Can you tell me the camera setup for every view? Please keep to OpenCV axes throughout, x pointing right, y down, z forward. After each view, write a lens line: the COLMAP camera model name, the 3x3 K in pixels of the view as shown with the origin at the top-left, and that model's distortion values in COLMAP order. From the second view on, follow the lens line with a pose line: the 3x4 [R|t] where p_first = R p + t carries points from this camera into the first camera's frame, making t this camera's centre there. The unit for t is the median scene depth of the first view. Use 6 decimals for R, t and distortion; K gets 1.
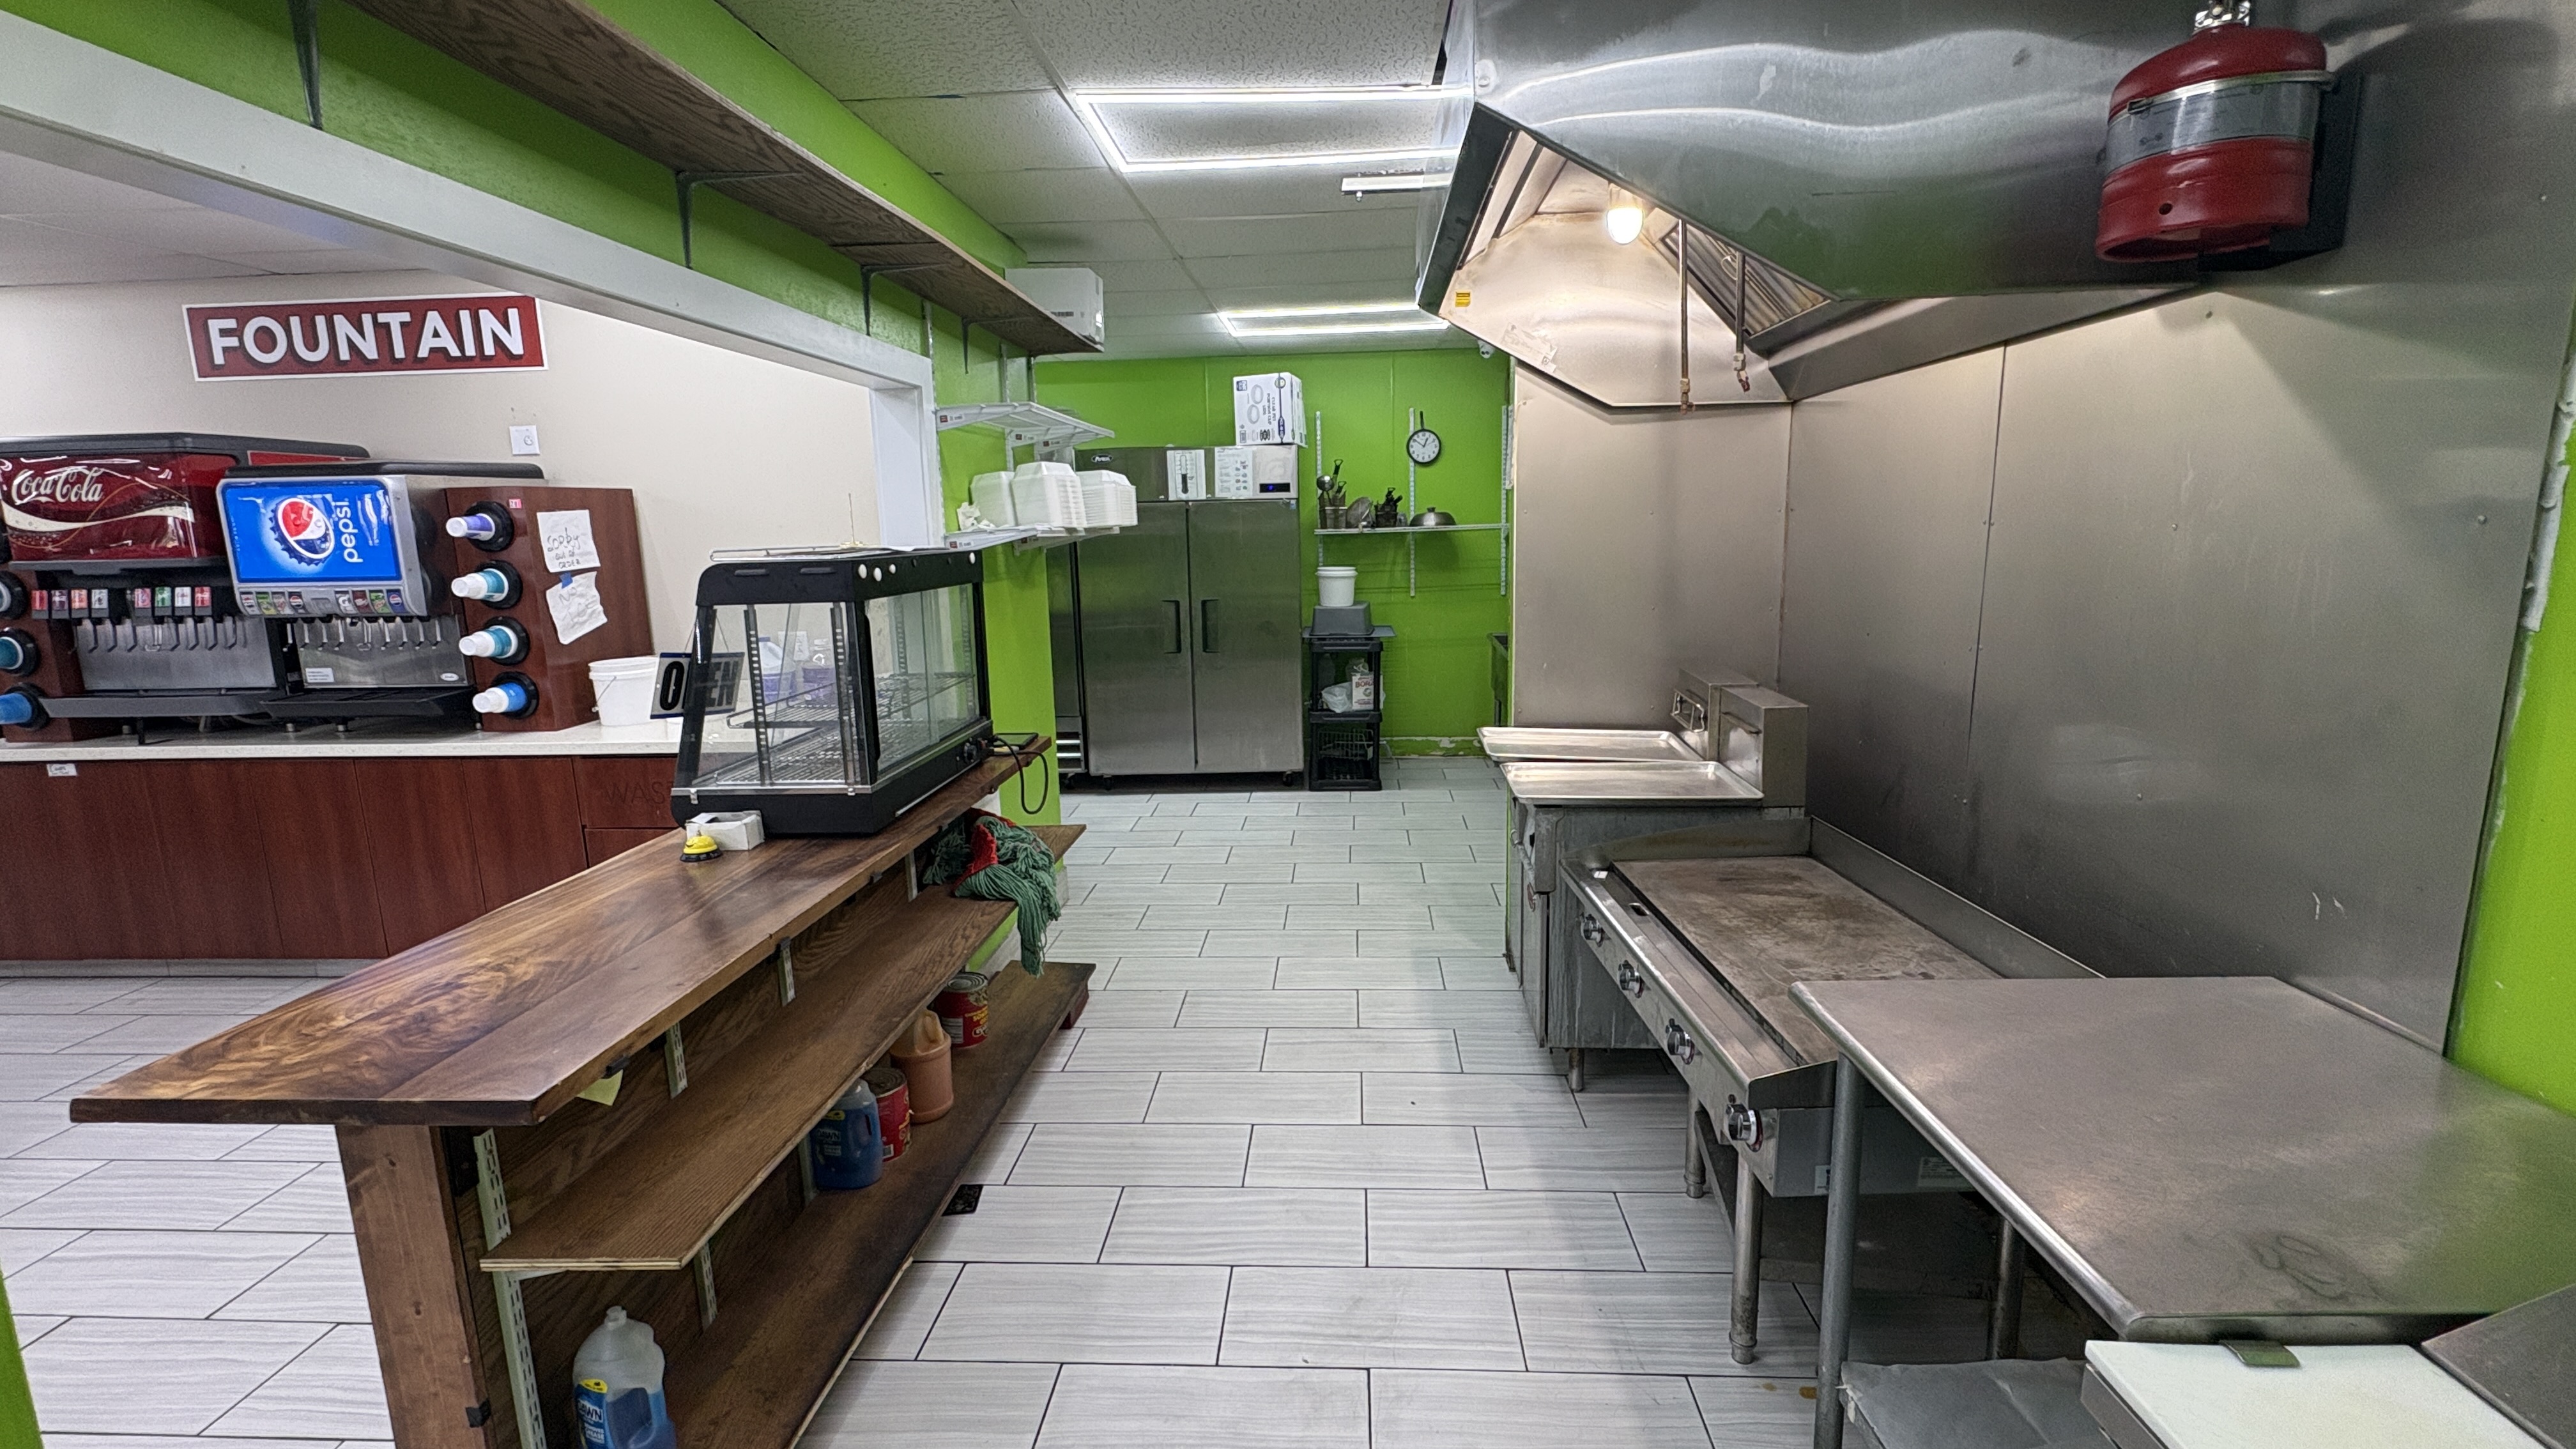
lens RADIAL K [[1132.8, 0, 1290.9], [0, 1132.8, 724.6], [0, 0, 1]] dist [-0.000402, -0.000022]
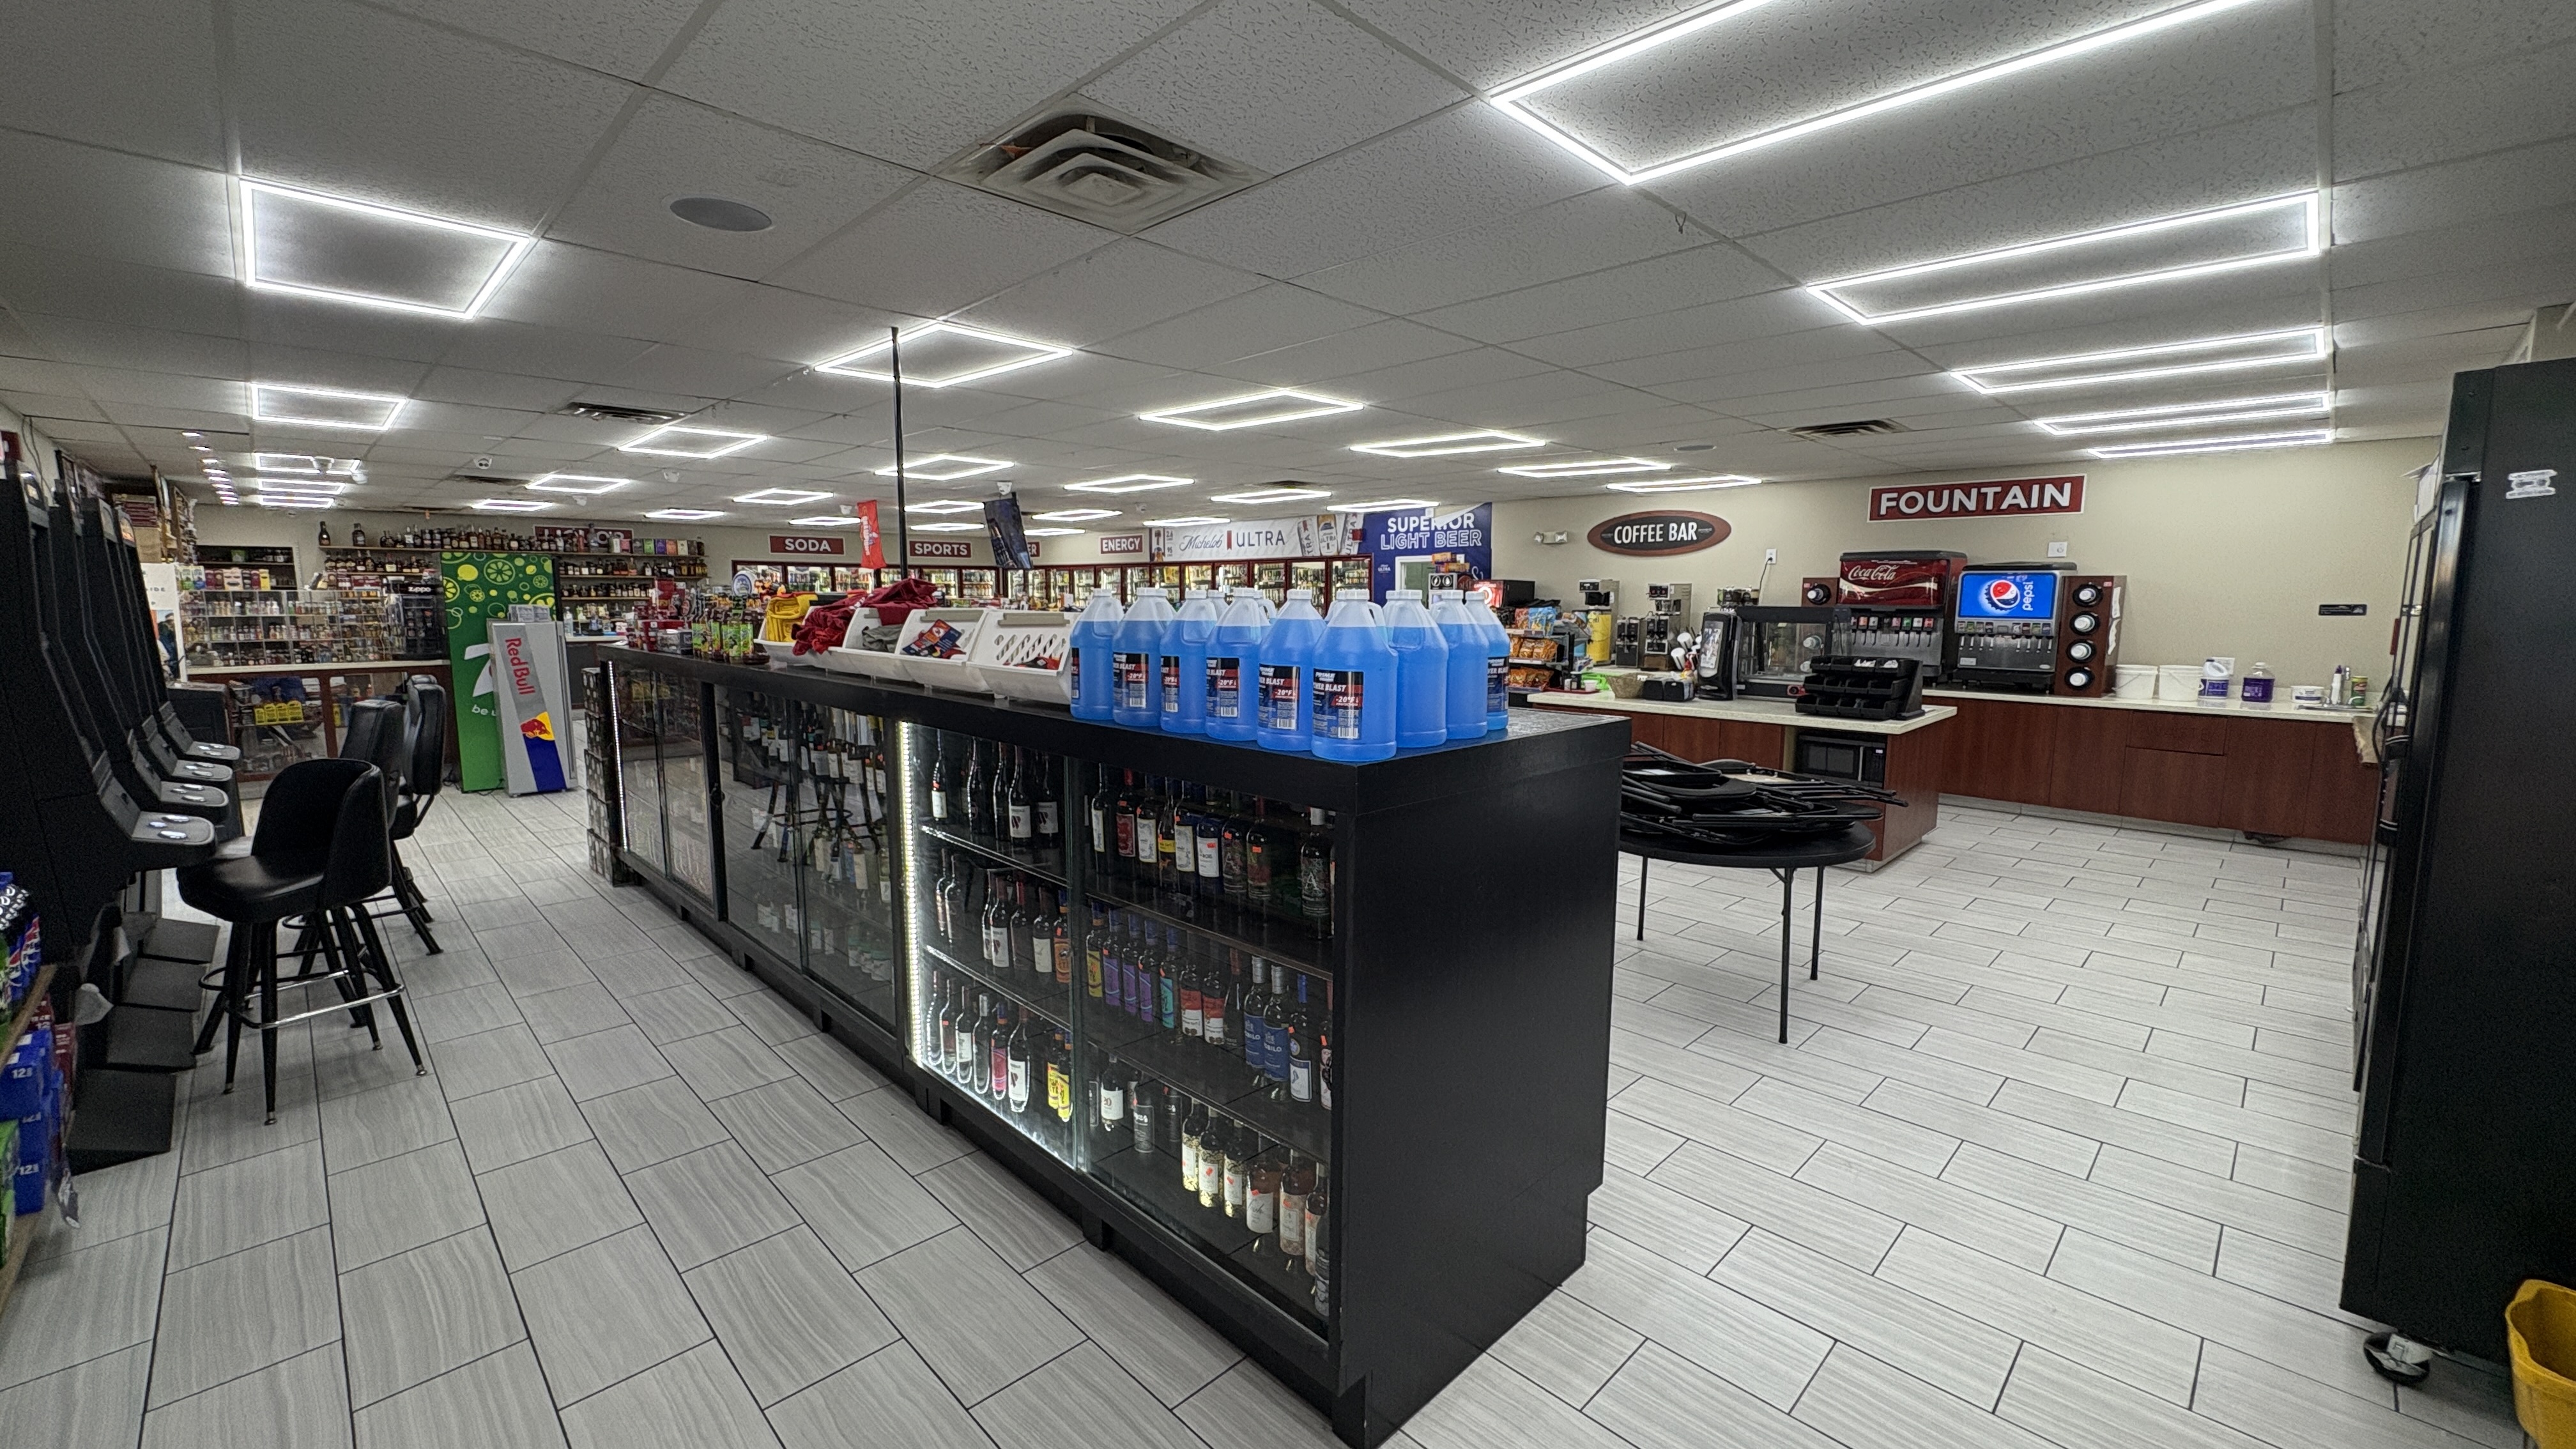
lens RADIAL K [[1028.6, 0, 1291.1], [0, 1028.6, 721.4], [0, 0, 1]] dist [-0.000401, -0.000018]
pose [[0.743853, 0.108095, -0.659544, -0.466826], [-0.135949, 0.990675, 0.009038, 0.203448], [0.654371, 0.082942, 0.751611, -1.163879]]
